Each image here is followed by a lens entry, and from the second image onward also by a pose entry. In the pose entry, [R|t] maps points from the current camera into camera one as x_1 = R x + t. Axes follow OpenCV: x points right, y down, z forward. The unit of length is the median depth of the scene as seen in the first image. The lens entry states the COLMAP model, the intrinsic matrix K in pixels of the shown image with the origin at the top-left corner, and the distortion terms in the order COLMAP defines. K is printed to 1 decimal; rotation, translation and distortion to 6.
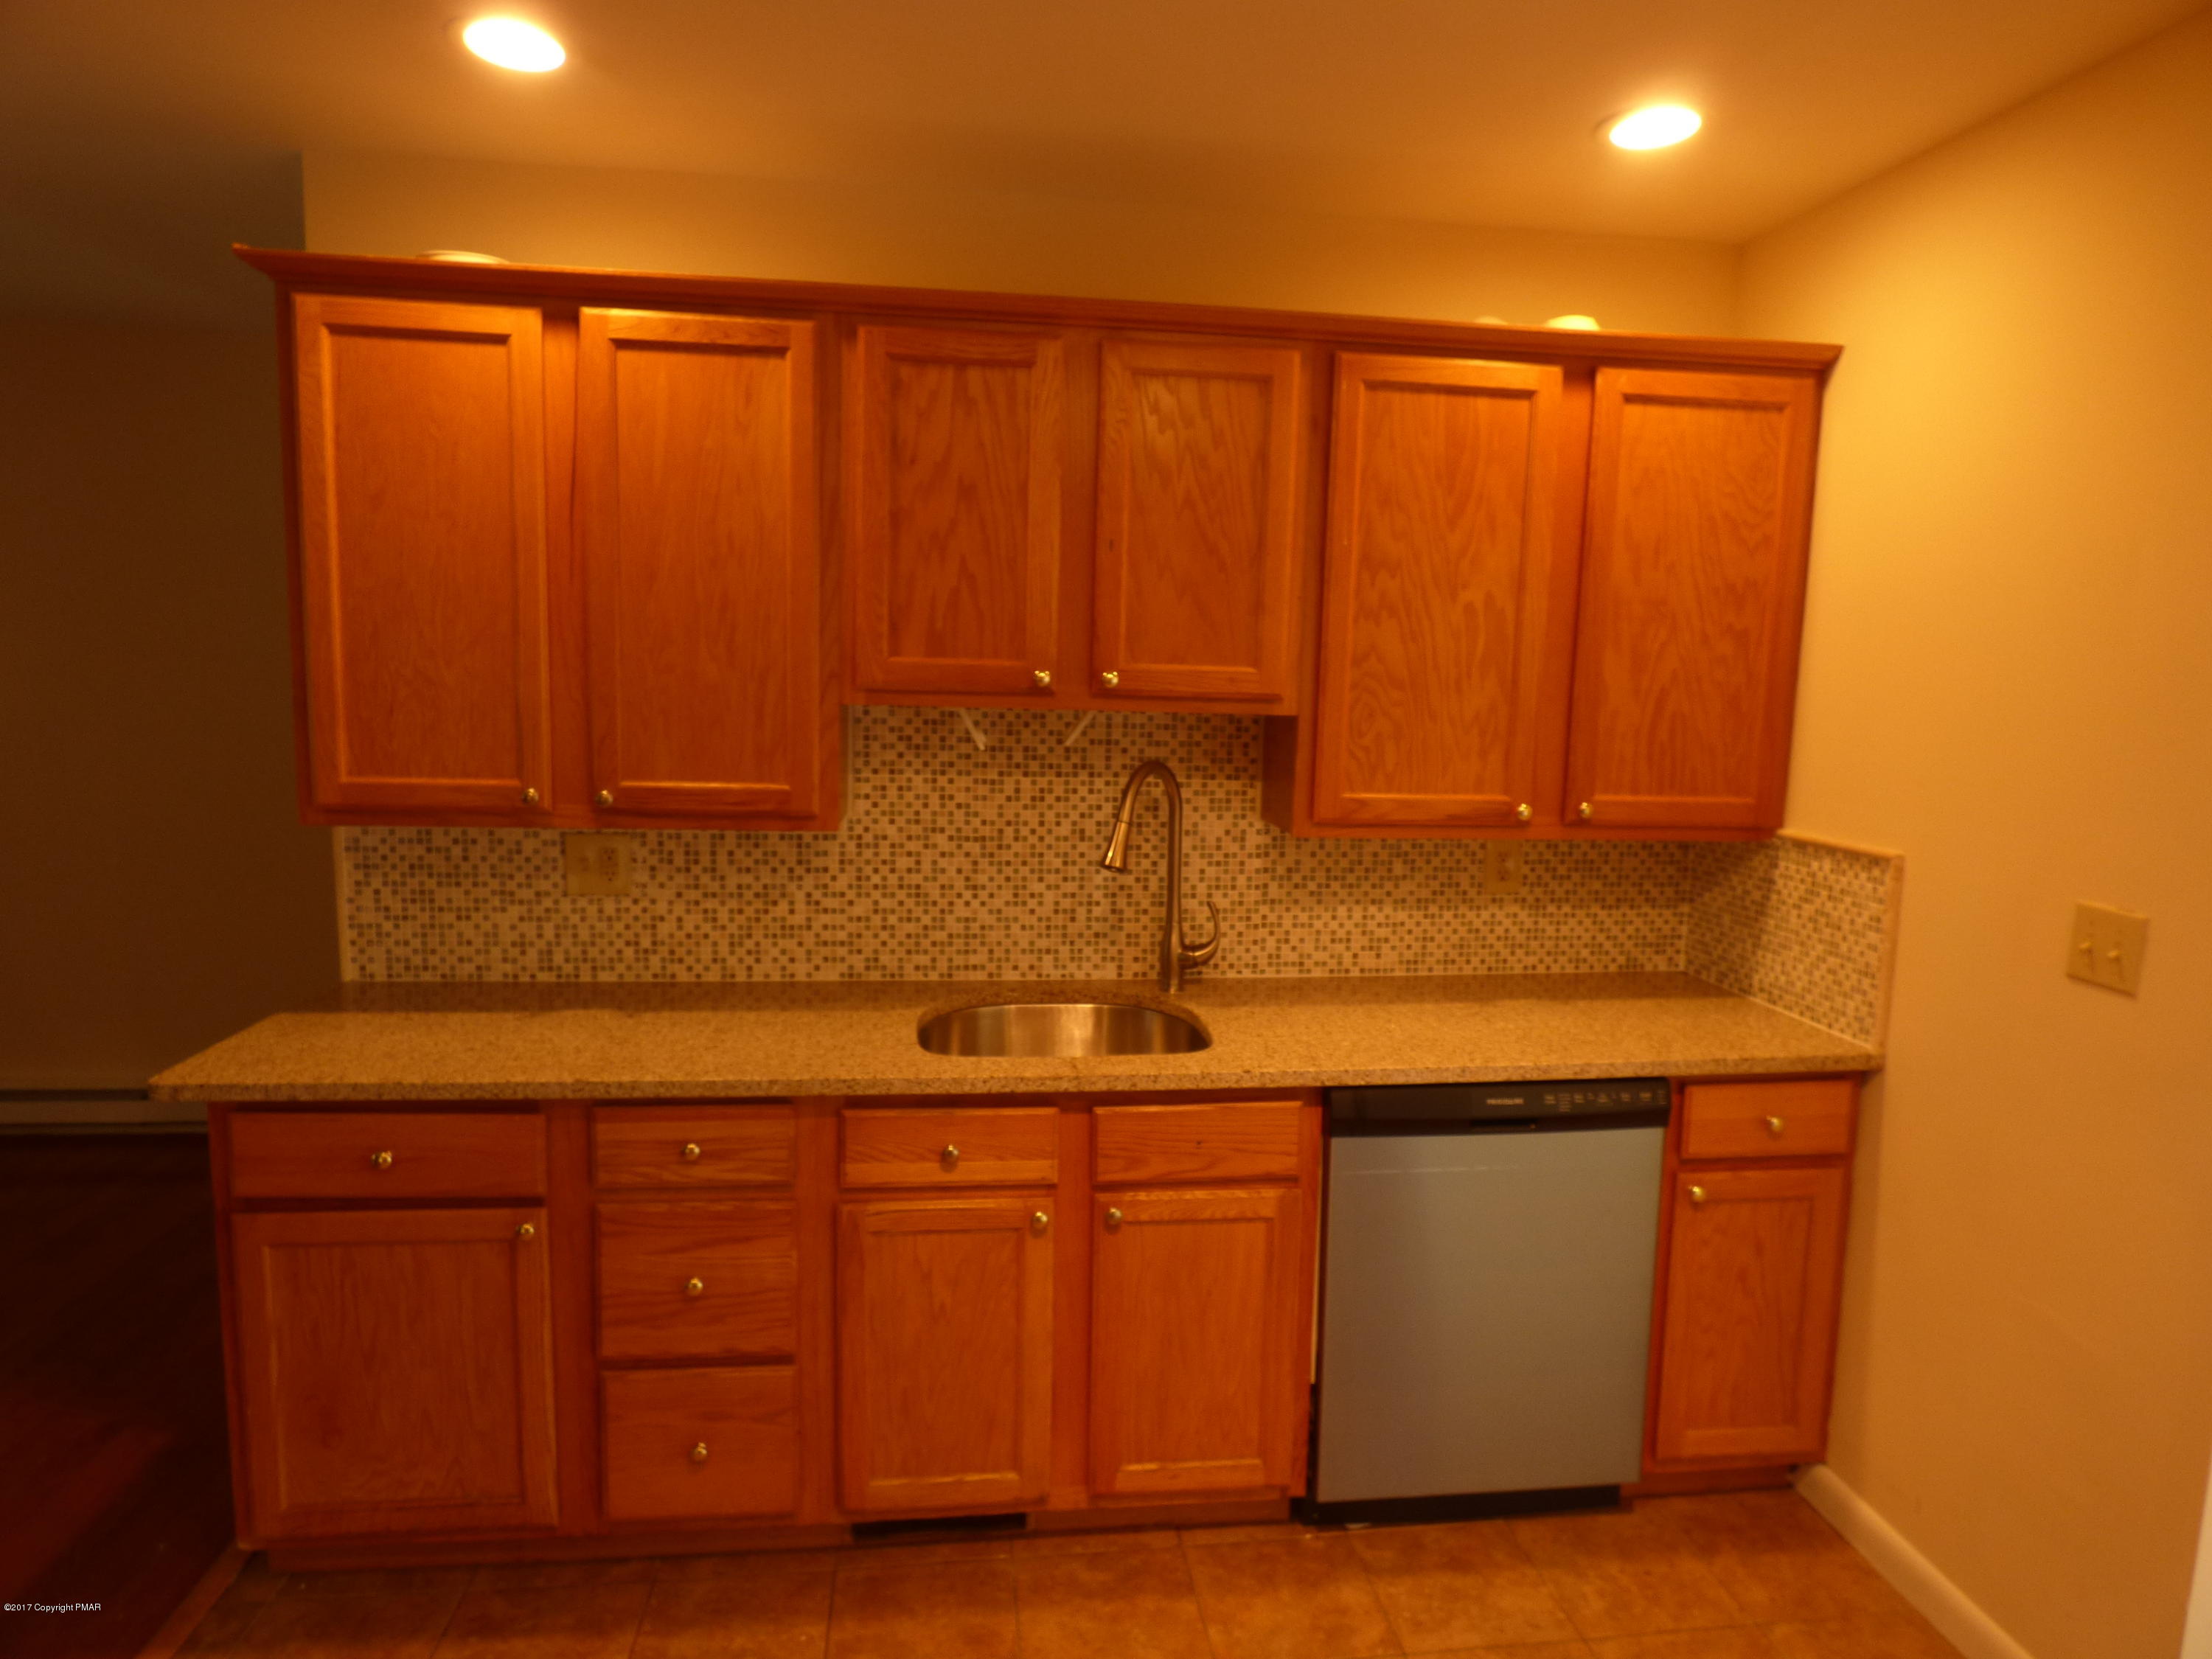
lens RADIAL K [[1333.6, 0, 1106.0], [0, 1333.6, 829.5], [0, 0, 1]] dist [-0.027079, -0.000397]
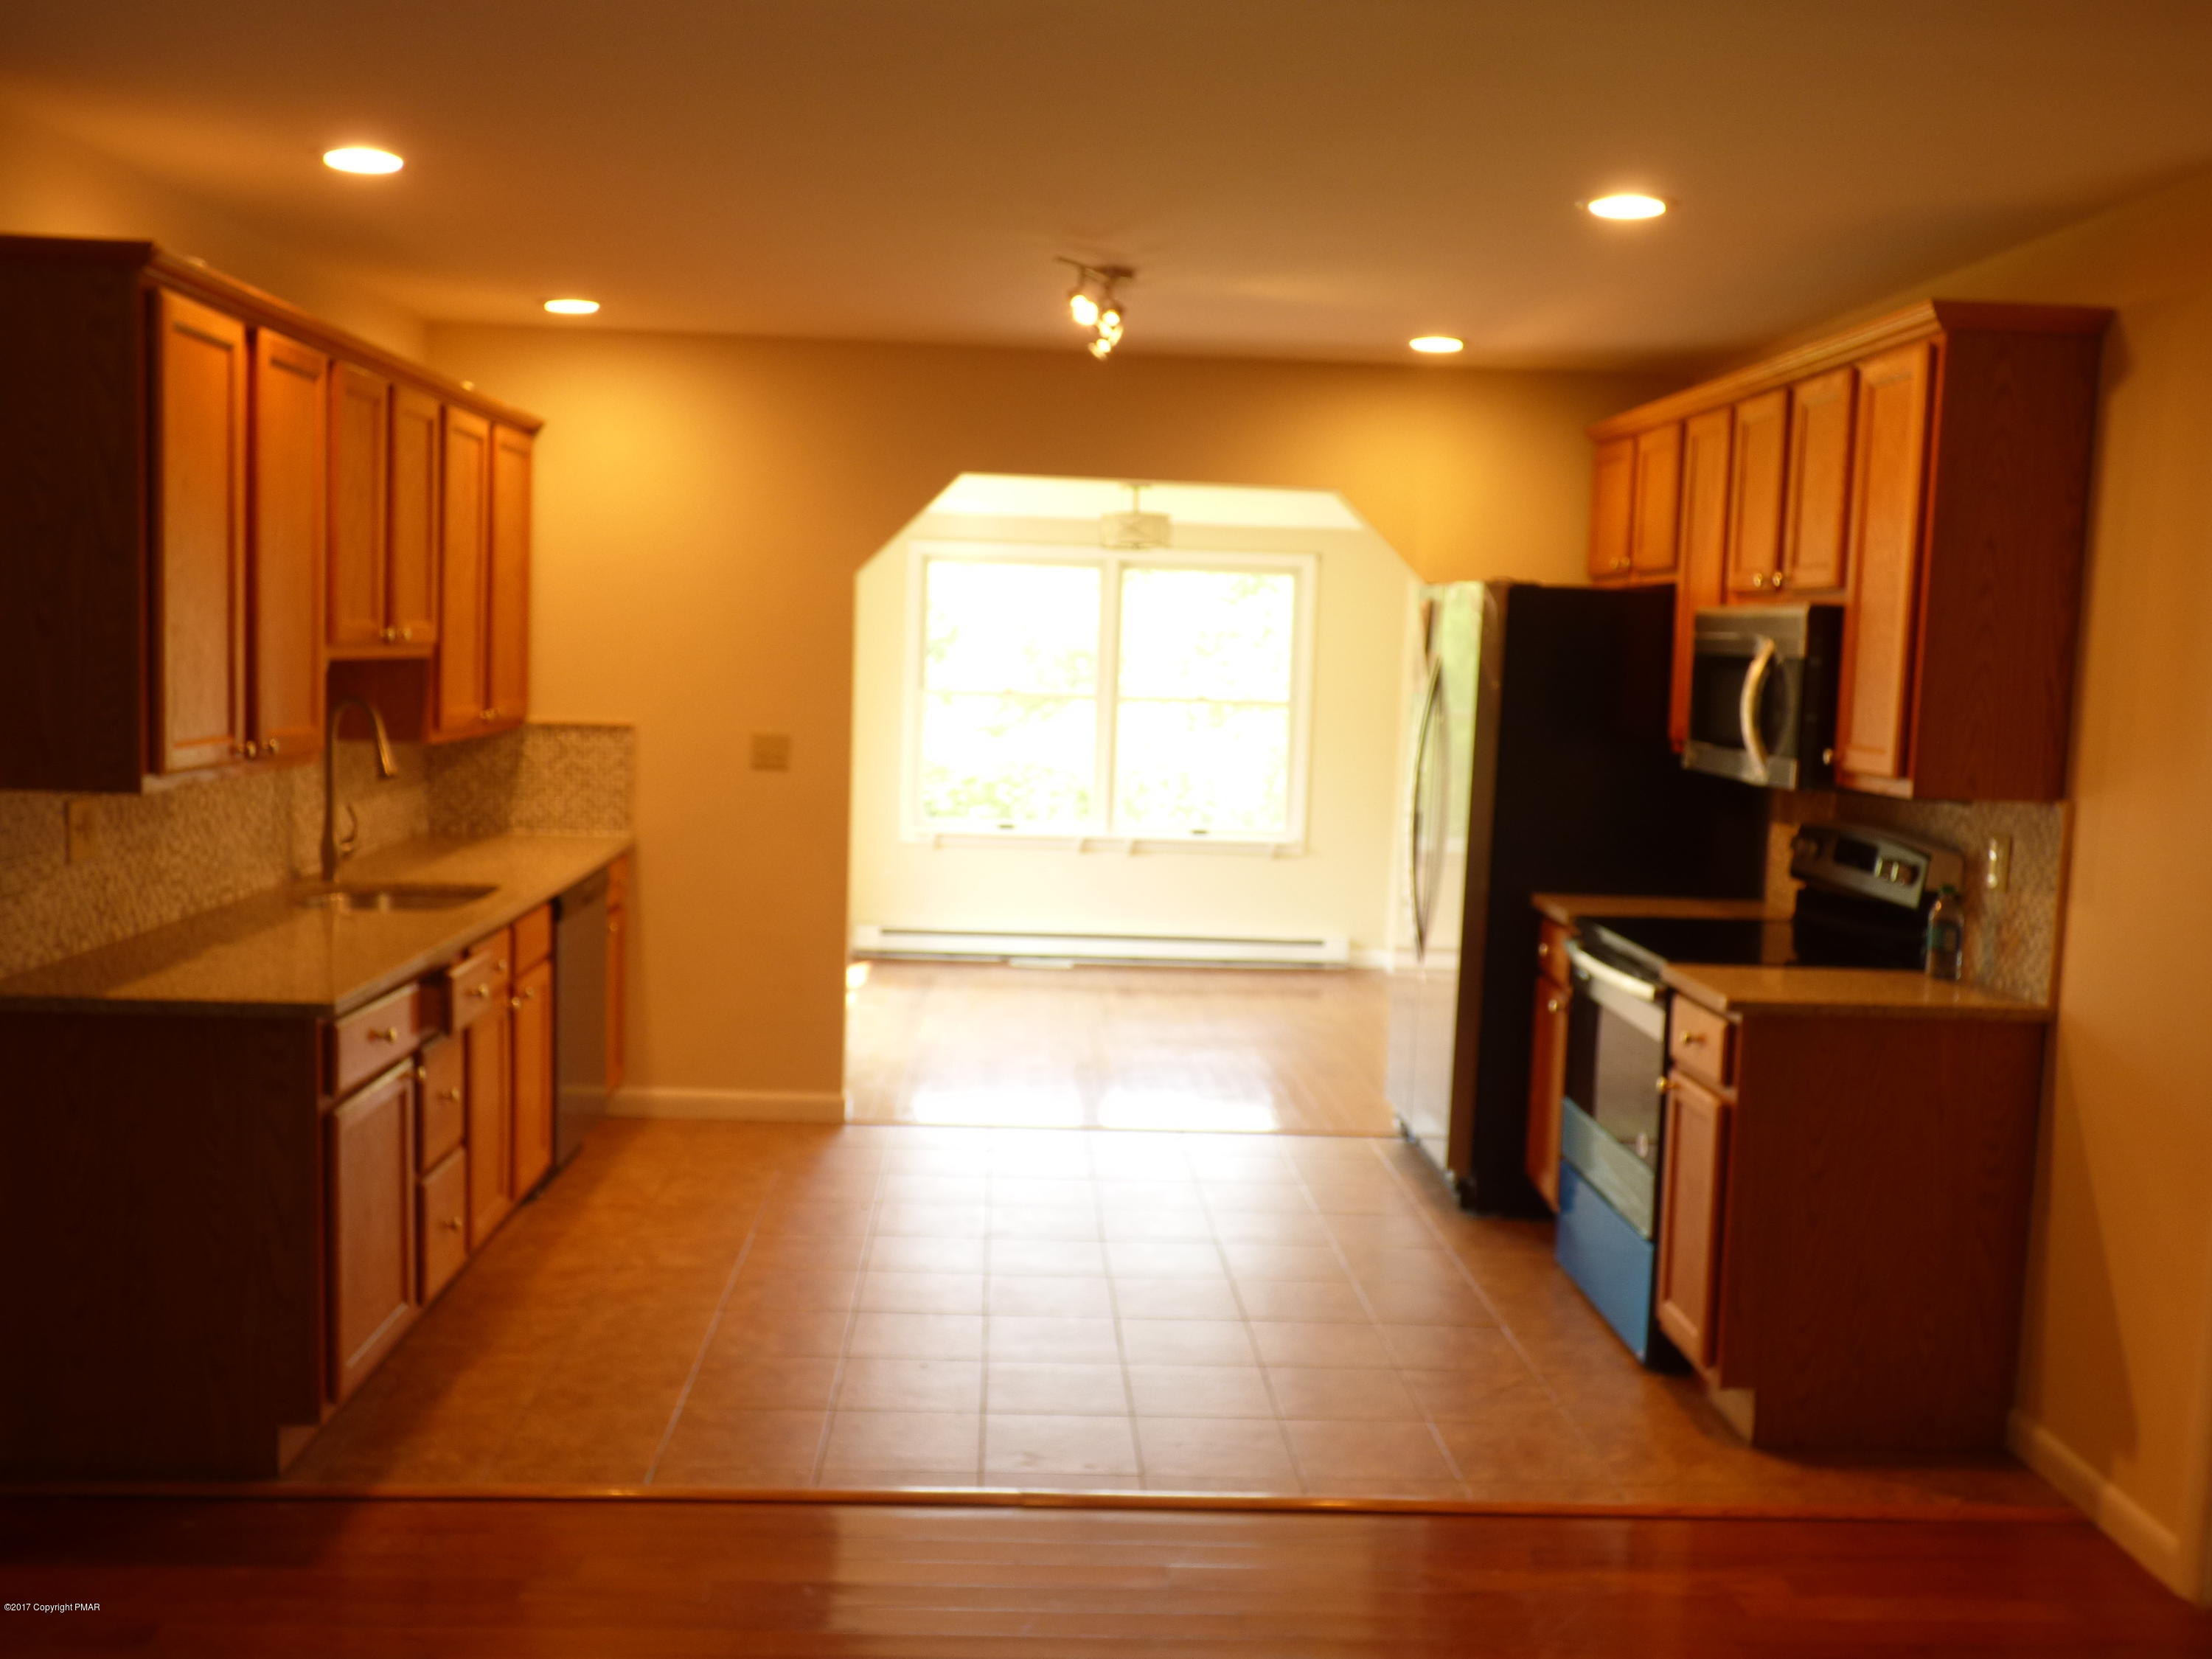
lens RADIAL K [[1995.1, 0, 1106.0], [0, 1995.1, 829.5], [0, 0, 1]] dist [0.000541, -0.000325]
pose [[0.072460, -0.115596, 0.990650, -1.869825], [0.088782, 0.990065, 0.109034, -0.070043], [-0.993412, 0.080051, 0.082003, 0.134875]]
